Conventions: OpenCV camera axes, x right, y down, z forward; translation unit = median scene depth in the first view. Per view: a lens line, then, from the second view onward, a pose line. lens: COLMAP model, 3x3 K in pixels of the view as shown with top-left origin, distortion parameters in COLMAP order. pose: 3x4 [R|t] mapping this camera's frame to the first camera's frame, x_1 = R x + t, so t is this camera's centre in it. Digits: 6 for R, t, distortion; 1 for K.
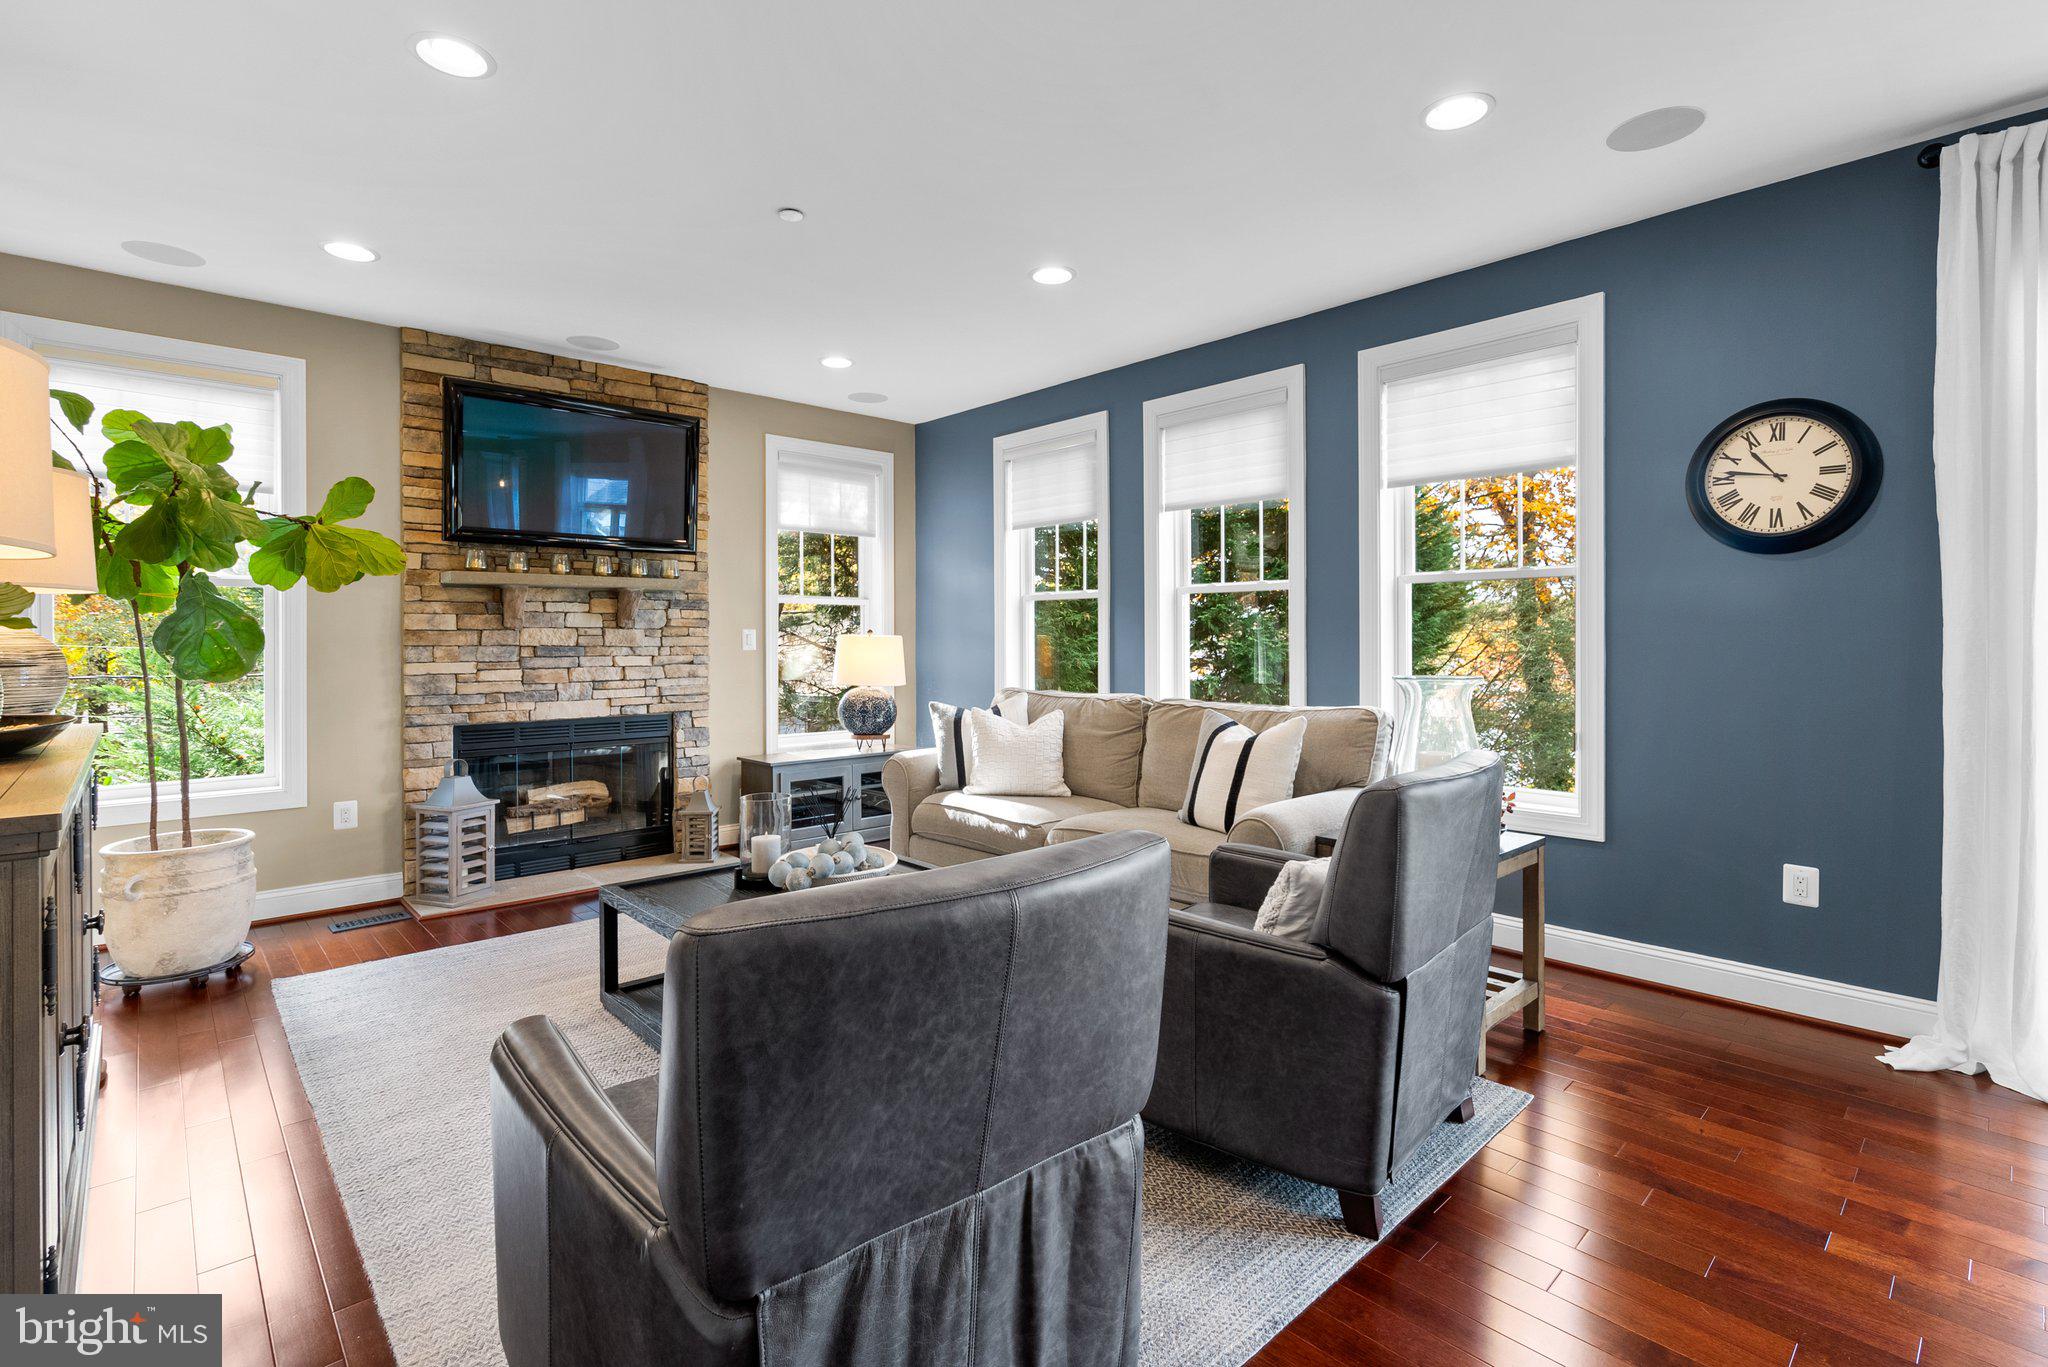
lens RADIAL K [[944.7, 0, 1021.0], [0, 944.7, 639.2], [0, 0, 1]] dist [-0.003375, 0.001289]
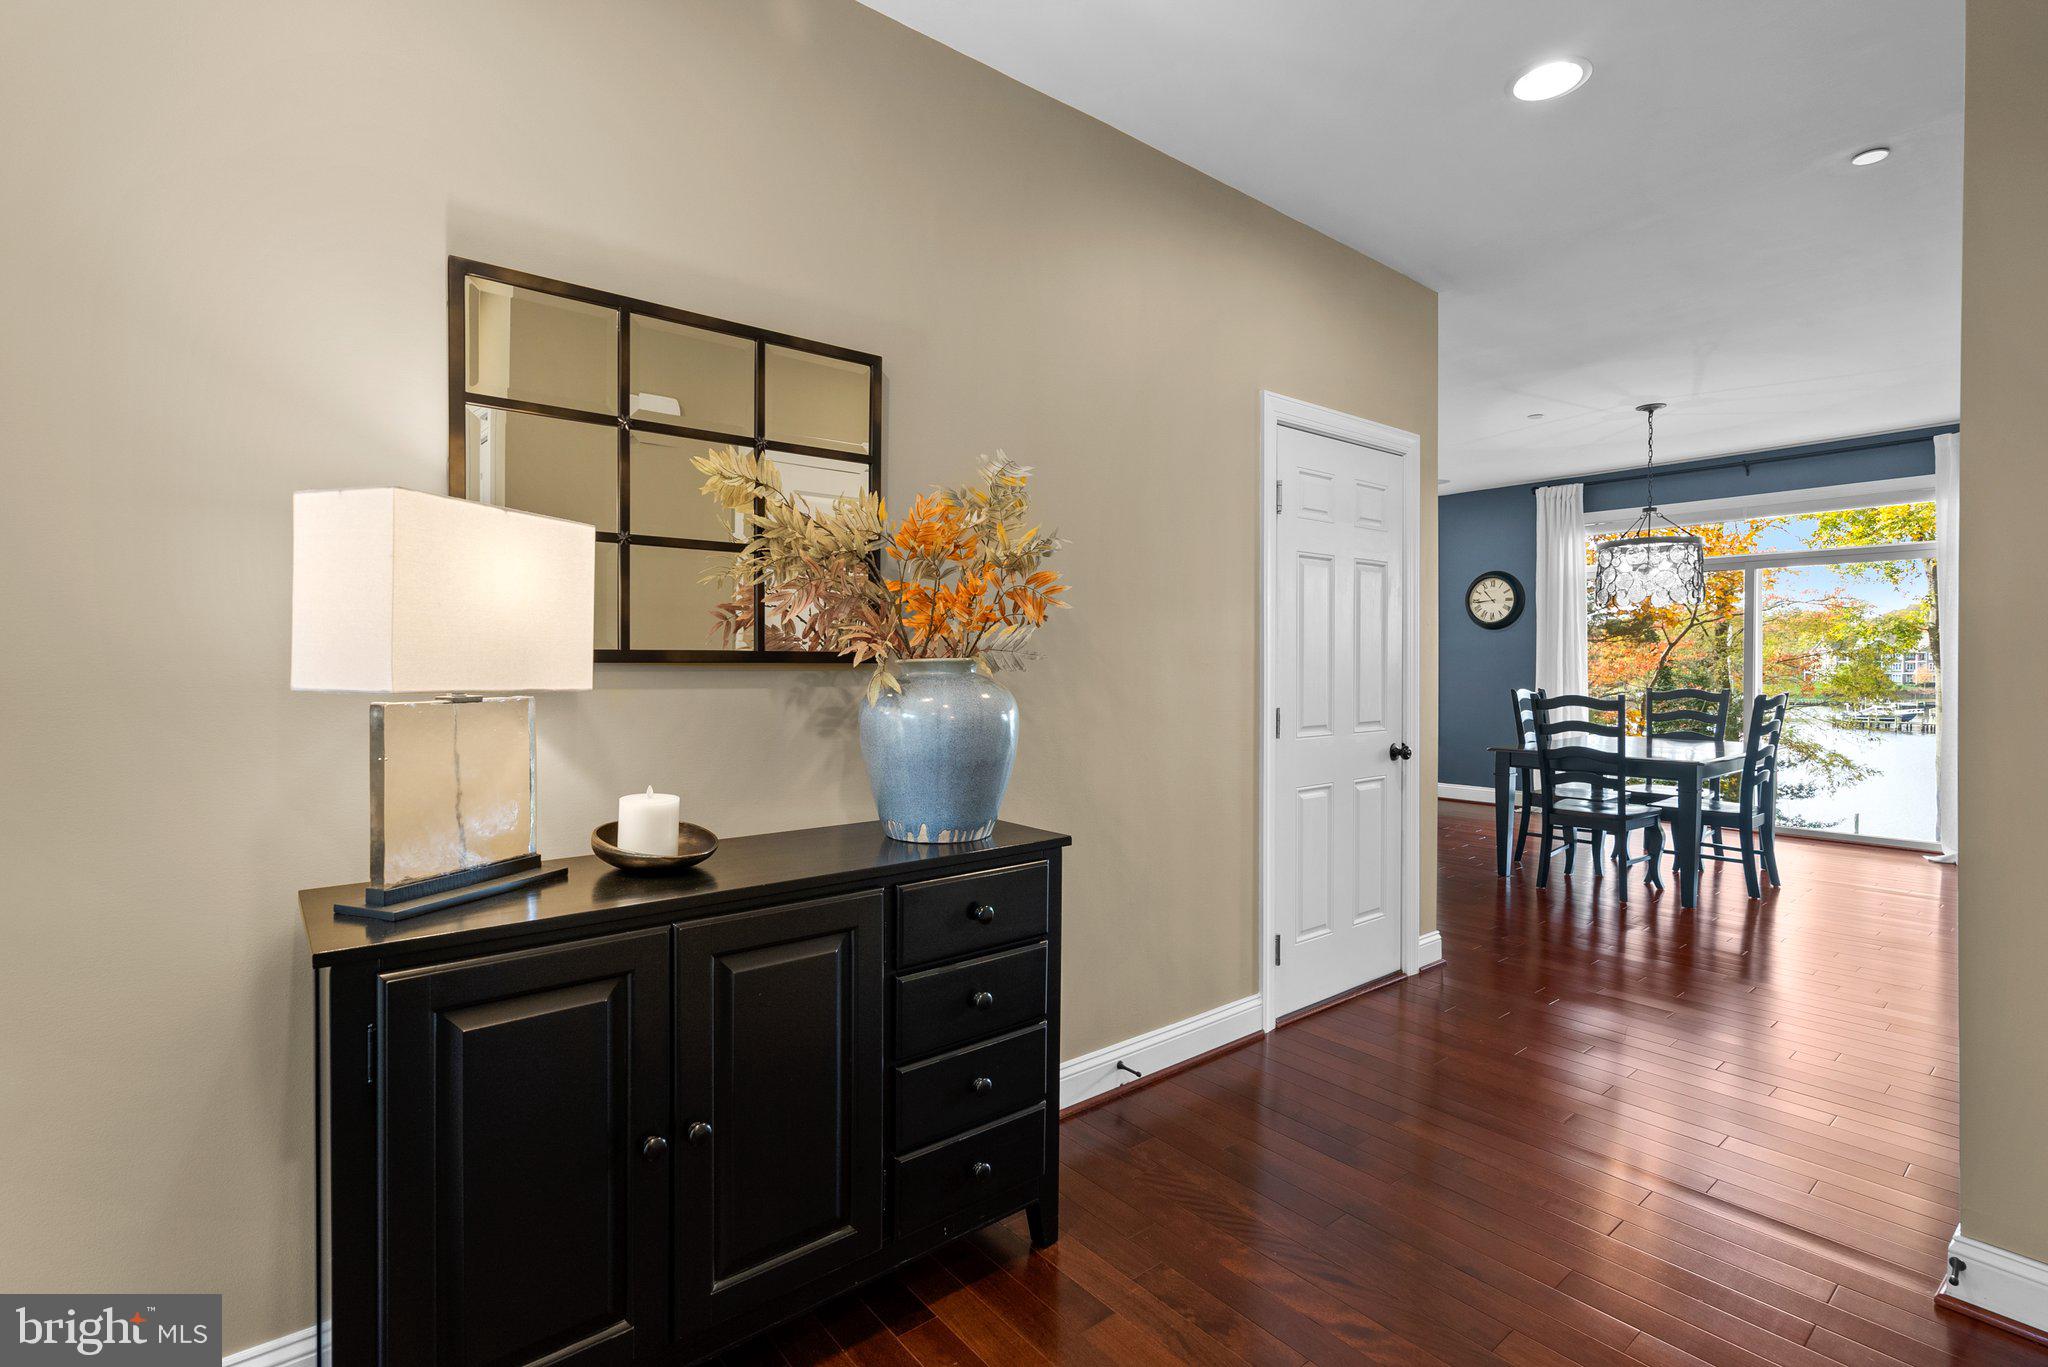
lens RADIAL K [[944.7, 0, 1023.7], [0, 944.7, 673.9], [0, 0, 1]] dist [-0.003375, 0.001289]
pose [[0.997928, -0.000823, -0.064338, -0.231576], [0.001579, 0.999930, 0.011706, -0.000296], [0.064324, -0.011783, 0.997859, -1.184174]]
